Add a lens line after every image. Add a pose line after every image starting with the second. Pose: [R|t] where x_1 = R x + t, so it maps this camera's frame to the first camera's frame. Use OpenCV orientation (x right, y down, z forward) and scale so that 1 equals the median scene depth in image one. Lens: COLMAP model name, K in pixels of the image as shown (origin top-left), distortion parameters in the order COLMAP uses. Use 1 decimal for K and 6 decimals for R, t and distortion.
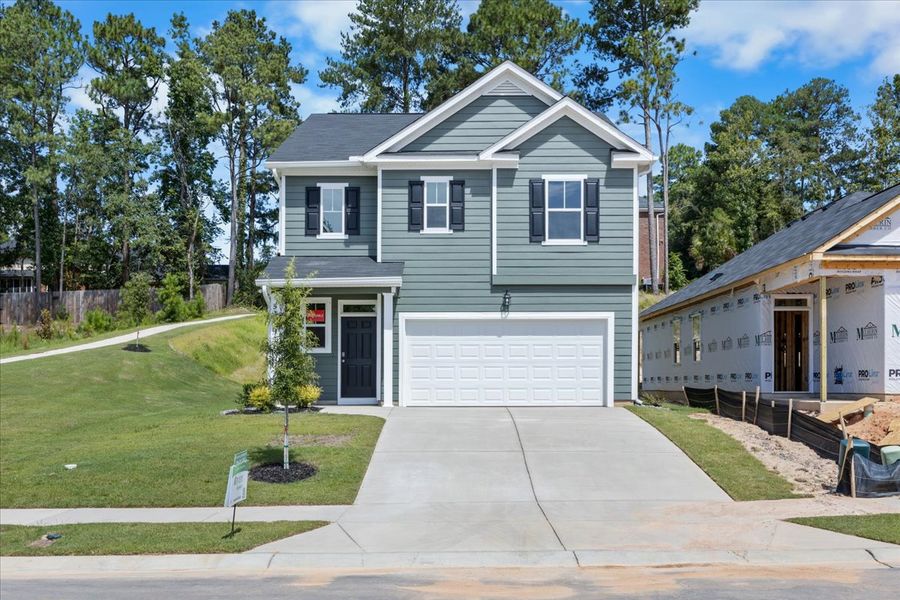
lens RADIAL K [[844.0, 0, 451.9], [0, 844.0, 369.5], [0, 0, 1]] dist [-0.012391, 0.005107]
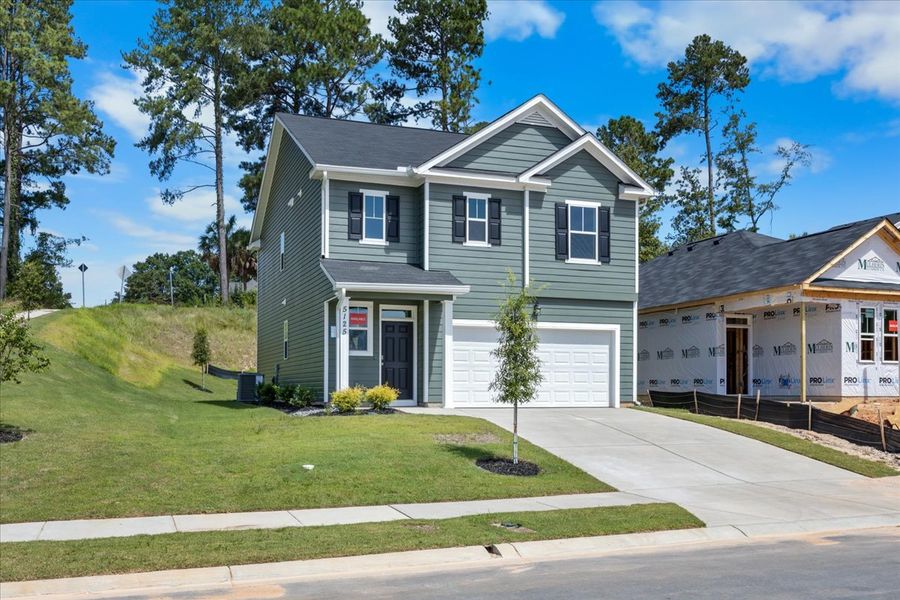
lens RADIAL K [[844.0, 0, 451.9], [0, 844.0, 369.5], [0, 0, 1]] dist [-0.012391, 0.005107]
pose [[0.937141, 0.012606, 0.348724, -0.420388], [-0.010775, 0.999916, -0.007189, 0.003480], [-0.348786, 0.002980, 0.937198, 0.005942]]
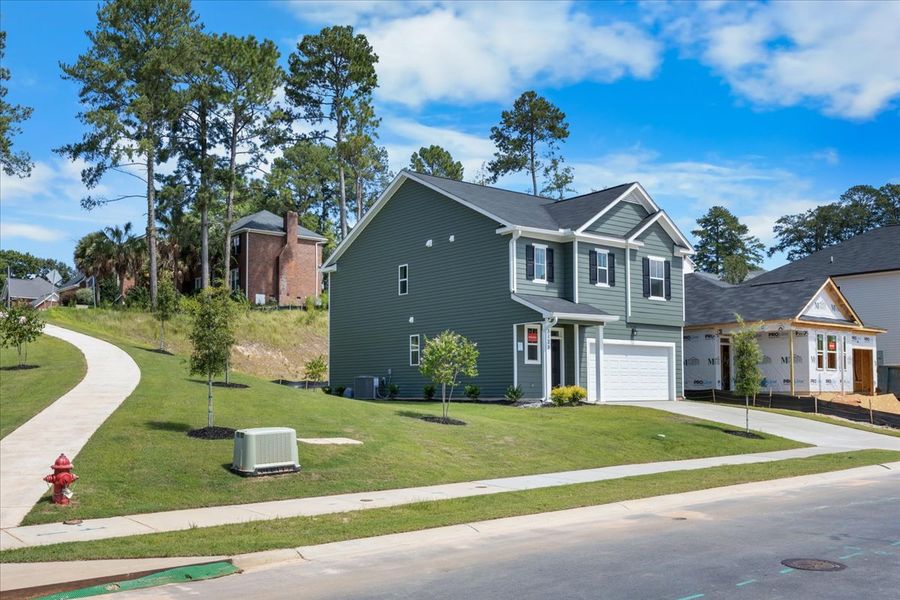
lens RADIAL K [[822.2, 0, 449.6], [0, 822.2, 335.0], [0, 0, 1]] dist [-0.008558, 0.000013]
pose [[0.786705, 0.041636, 0.615924, -1.140532], [-0.010424, 0.998477, -0.054181, 0.008197], [-0.617242, 0.036204, 0.785940, 0.012175]]
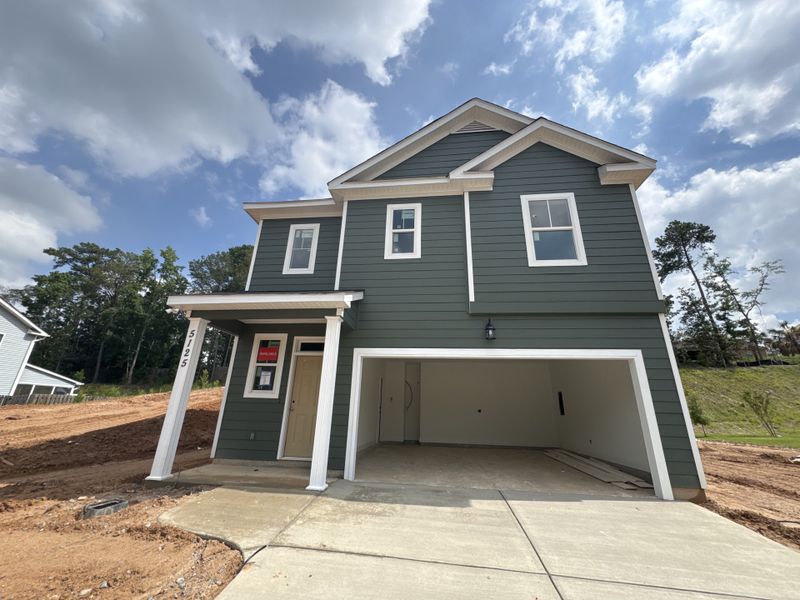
lens RADIAL K [[311.7, 0, 401.6], [0, 311.7, 298.6], [0, 0, 1]] dist [0.000924, 0.000286]
pose [[0.992549, -0.012720, -0.121179, 0.020085], [-0.027235, 0.946213, -0.322395, -0.017083], [0.118762, 0.323293, 0.938817, 0.707153]]
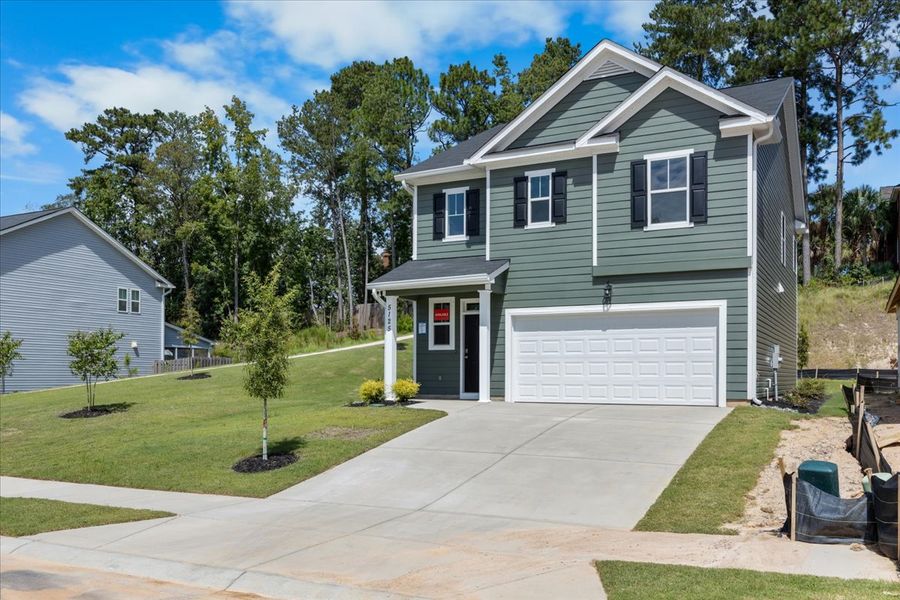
lens RADIAL K [[761.4, 0, 481.6], [0, 761.4, 360.3], [0, 0, 1]] dist [-0.001052, 0.002612]
pose [[0.895332, -0.005240, -0.445368, 0.318169], [0.003501, 0.999983, -0.004729, -0.001806], [0.445385, 0.002674, 0.895335, 0.169824]]
